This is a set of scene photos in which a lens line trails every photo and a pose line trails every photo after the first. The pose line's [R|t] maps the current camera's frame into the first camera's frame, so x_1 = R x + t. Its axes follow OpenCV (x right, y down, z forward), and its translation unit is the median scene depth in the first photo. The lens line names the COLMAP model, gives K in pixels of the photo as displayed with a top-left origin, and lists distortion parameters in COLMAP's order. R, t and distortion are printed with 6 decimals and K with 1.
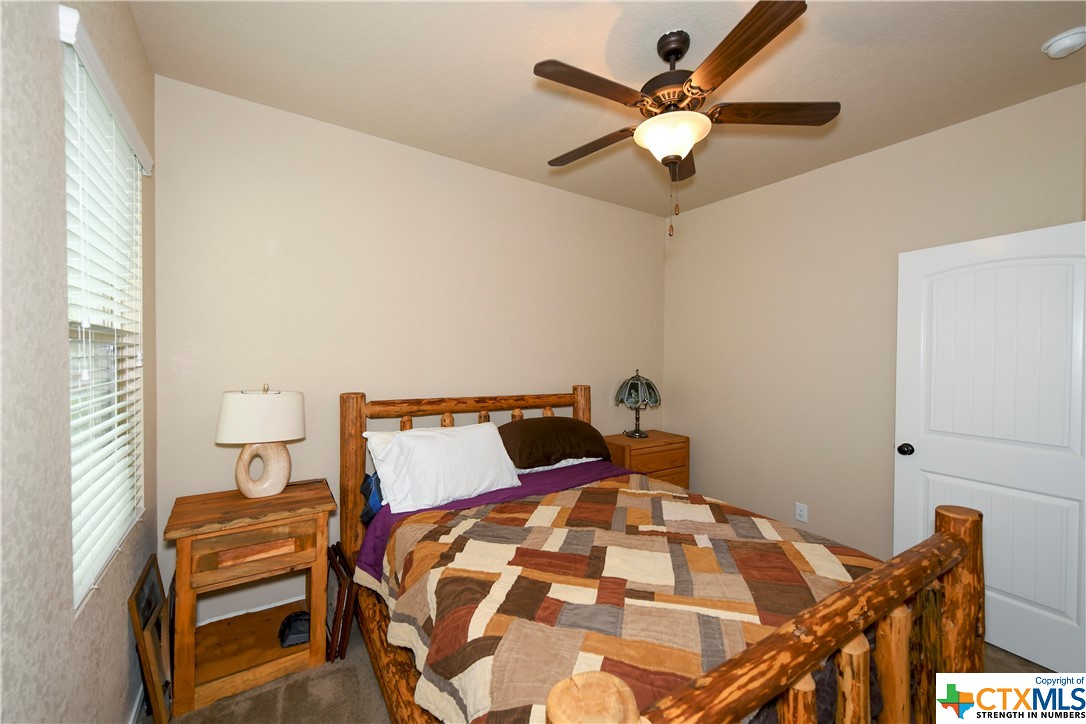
lens RADIAL K [[430.6, 0, 549.6], [0, 430.6, 363.3], [0, 0, 1]] dist [-0.000872, 0.000523]
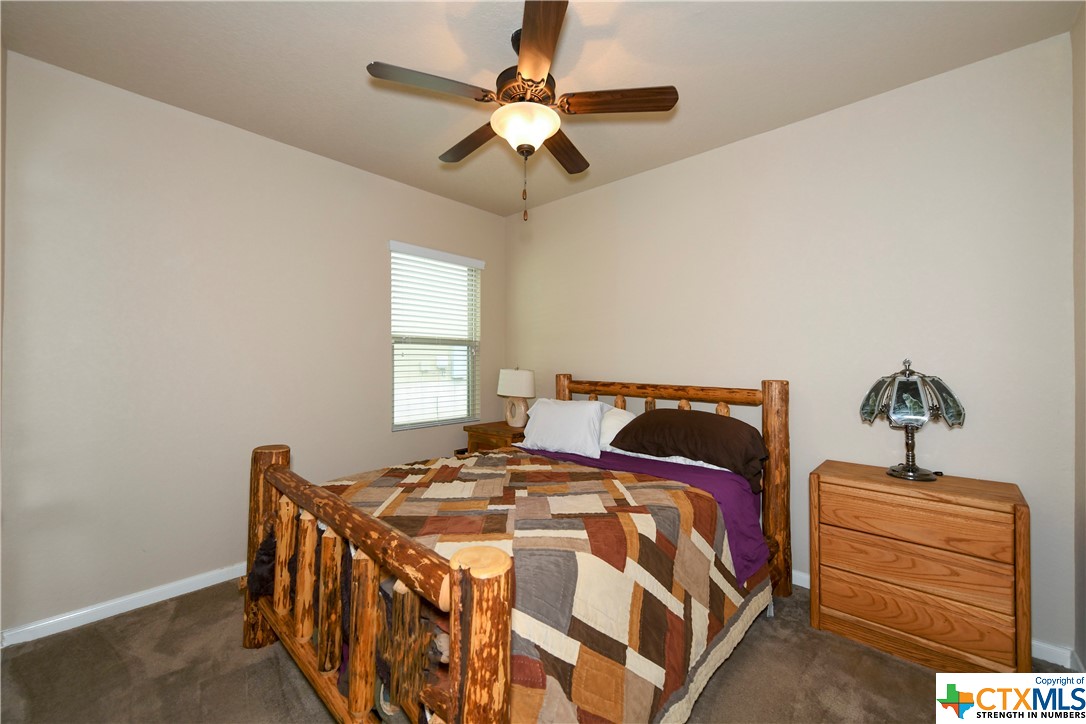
lens RADIAL K [[430.6, 0, 542.4], [0, 430.6, 363.1], [0, 0, 1]] dist [-0.000872, 0.000523]
pose [[0.226690, -0.009259, -0.973923, 0.843819], [-0.015760, 0.999789, -0.013173, 0.044468], [0.973839, 0.018335, 0.226497, 0.513706]]
